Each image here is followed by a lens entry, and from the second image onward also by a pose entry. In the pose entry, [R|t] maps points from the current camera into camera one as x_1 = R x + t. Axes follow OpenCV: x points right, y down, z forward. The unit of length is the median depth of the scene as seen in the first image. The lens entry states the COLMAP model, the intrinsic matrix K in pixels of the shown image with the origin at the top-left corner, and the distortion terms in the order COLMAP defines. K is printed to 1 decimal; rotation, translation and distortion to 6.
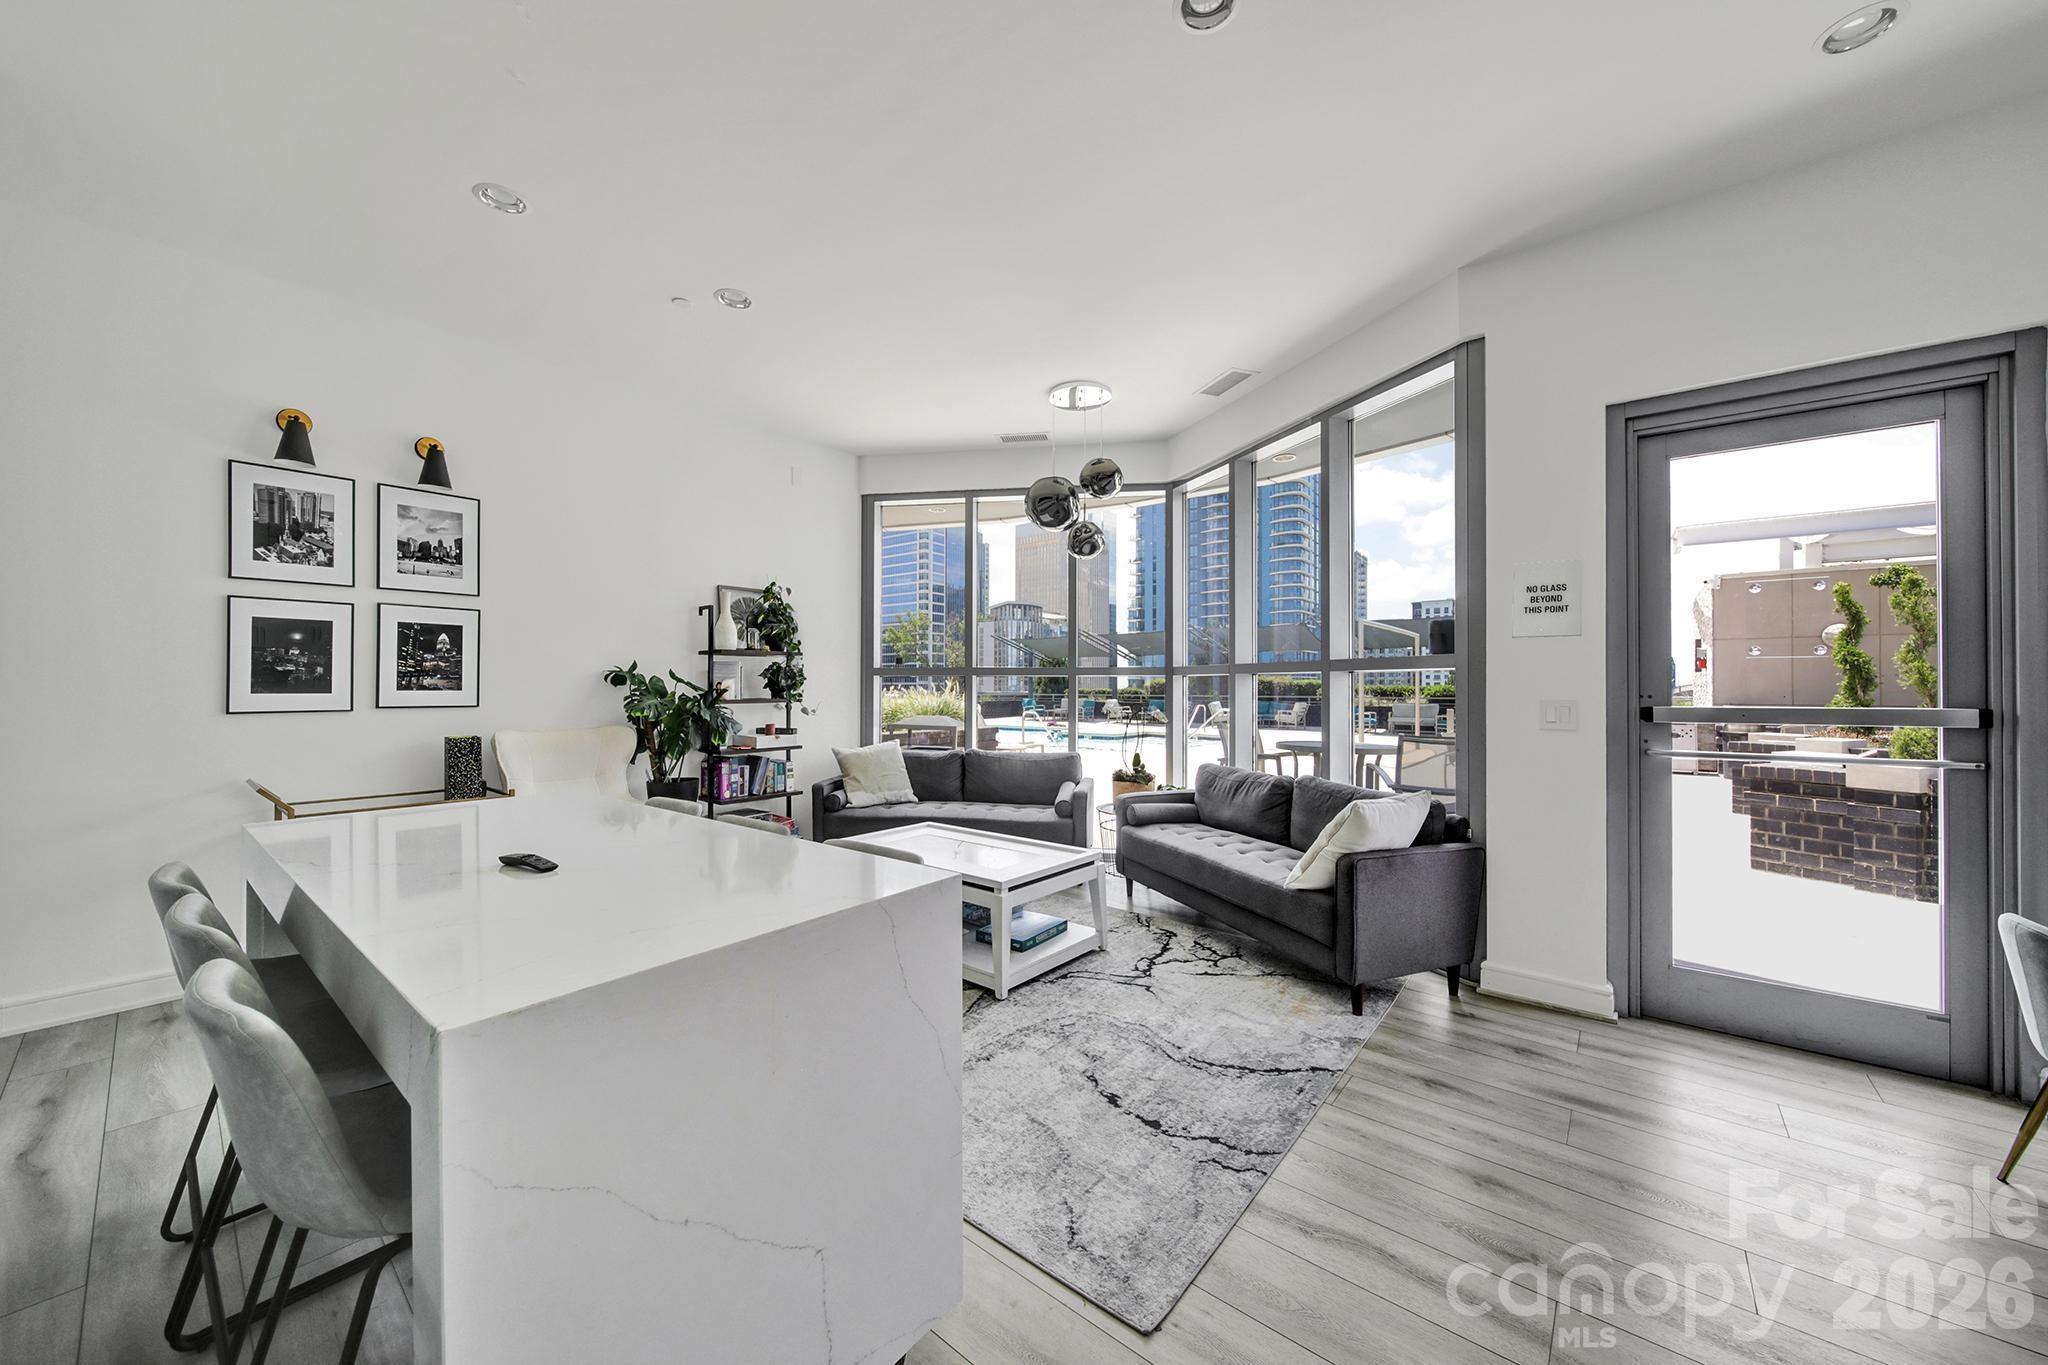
lens RADIAL K [[726.4, 0, 1025.0], [0, 726.4, 677.9], [0, 0, 1]] dist [-0.002364, -0.000459]
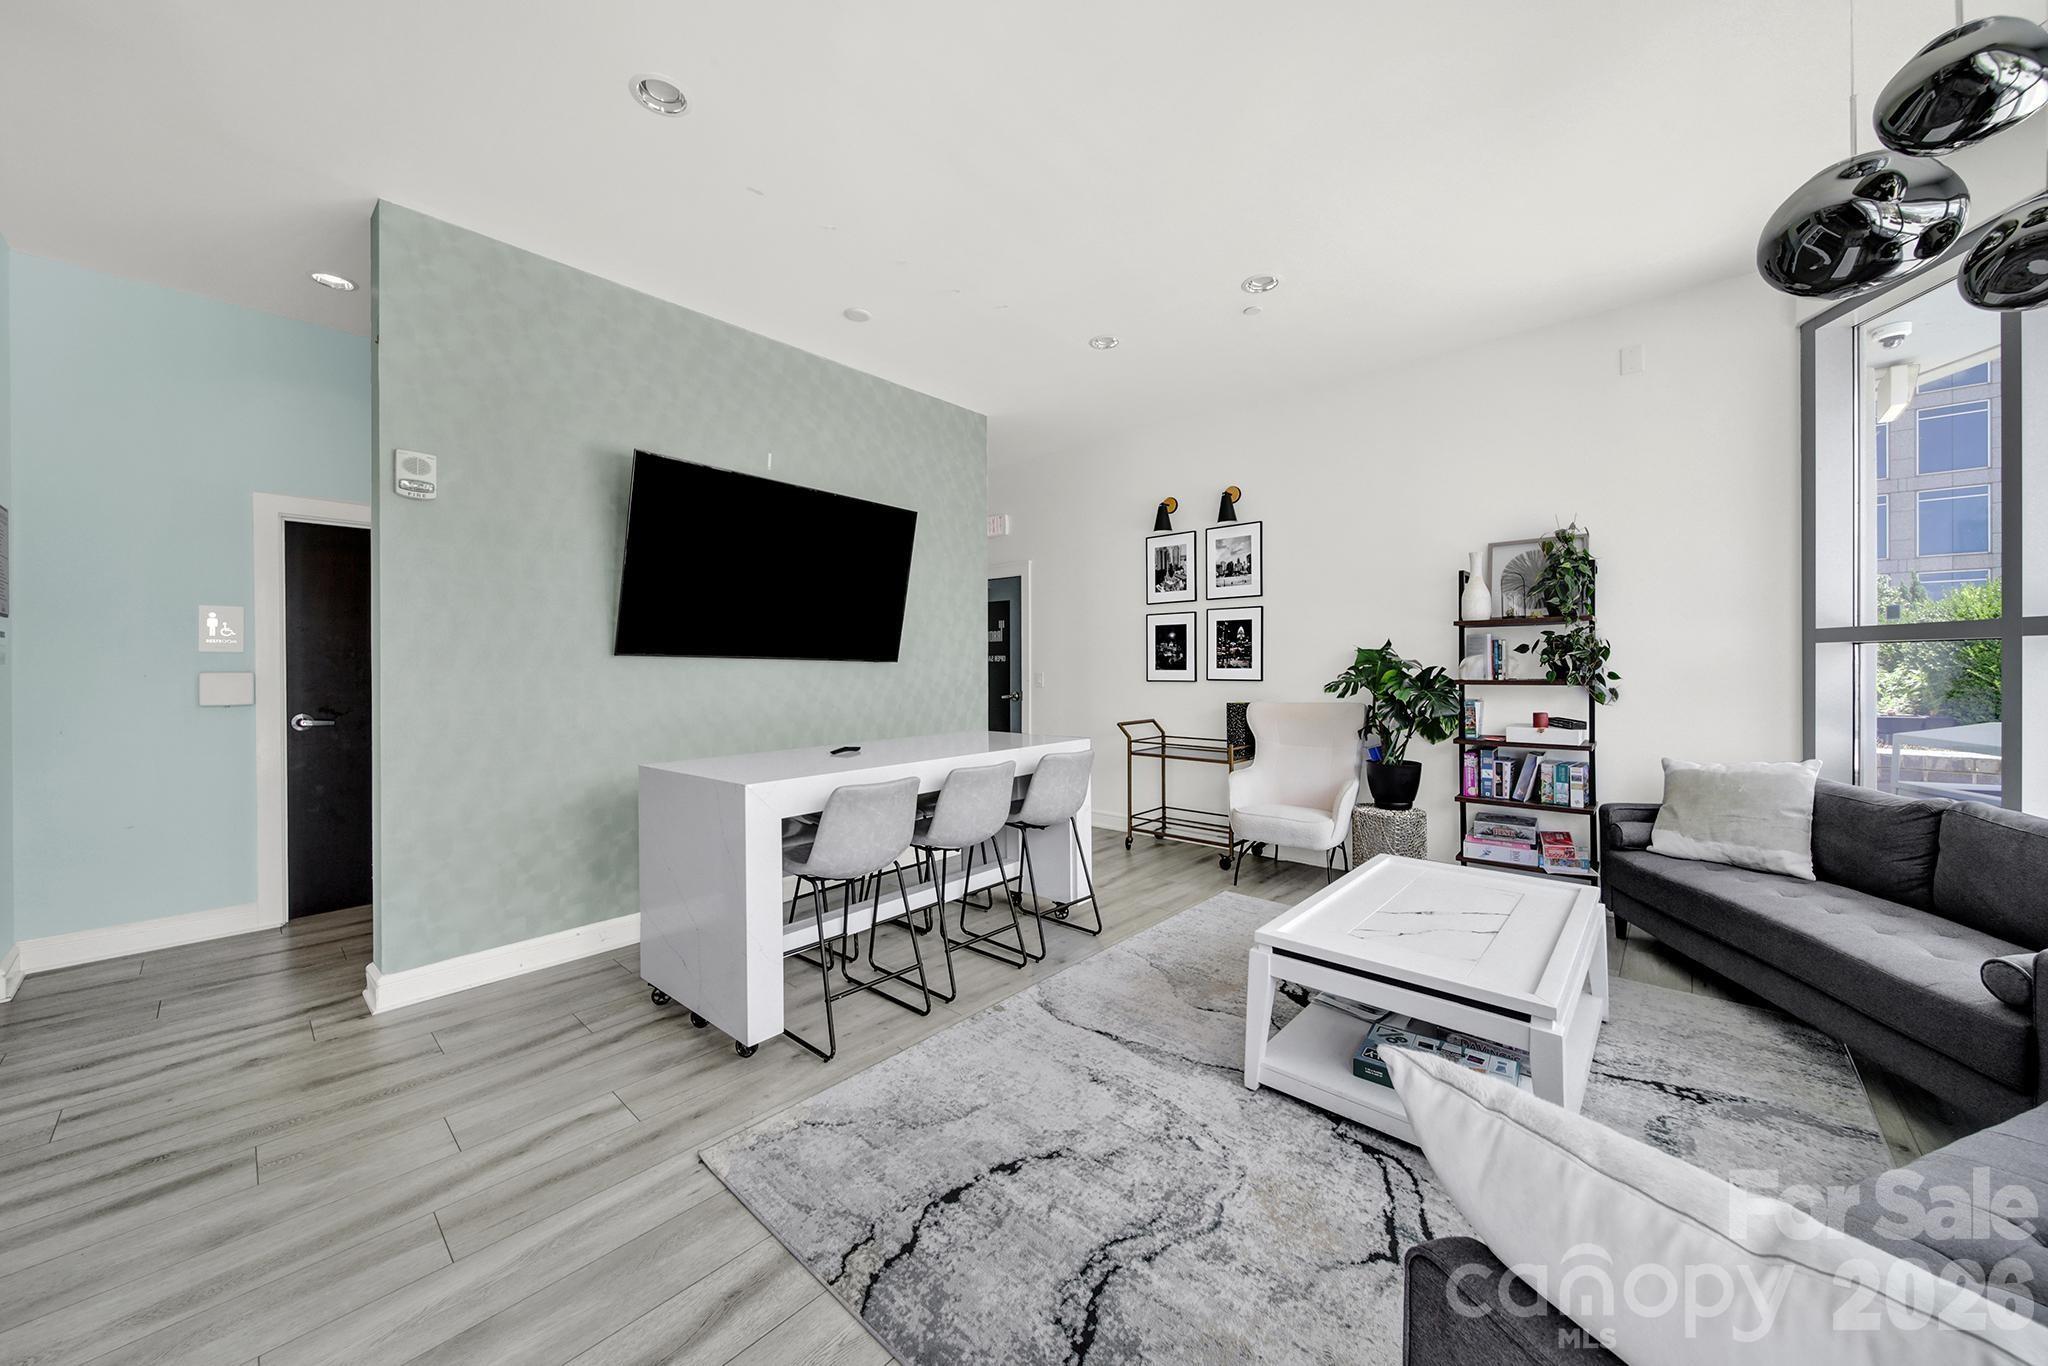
lens RADIAL K [[715.8, 0, 1020.5], [0, 715.8, 667.7], [0, 0, 1]] dist [0.000700, -0.001716]
pose [[-0.036011, 0.003491, -0.999345, 0.631431], [0.018553, 0.999824, 0.002824, 0.005329], [0.999179, -0.018439, -0.036069, 0.712934]]
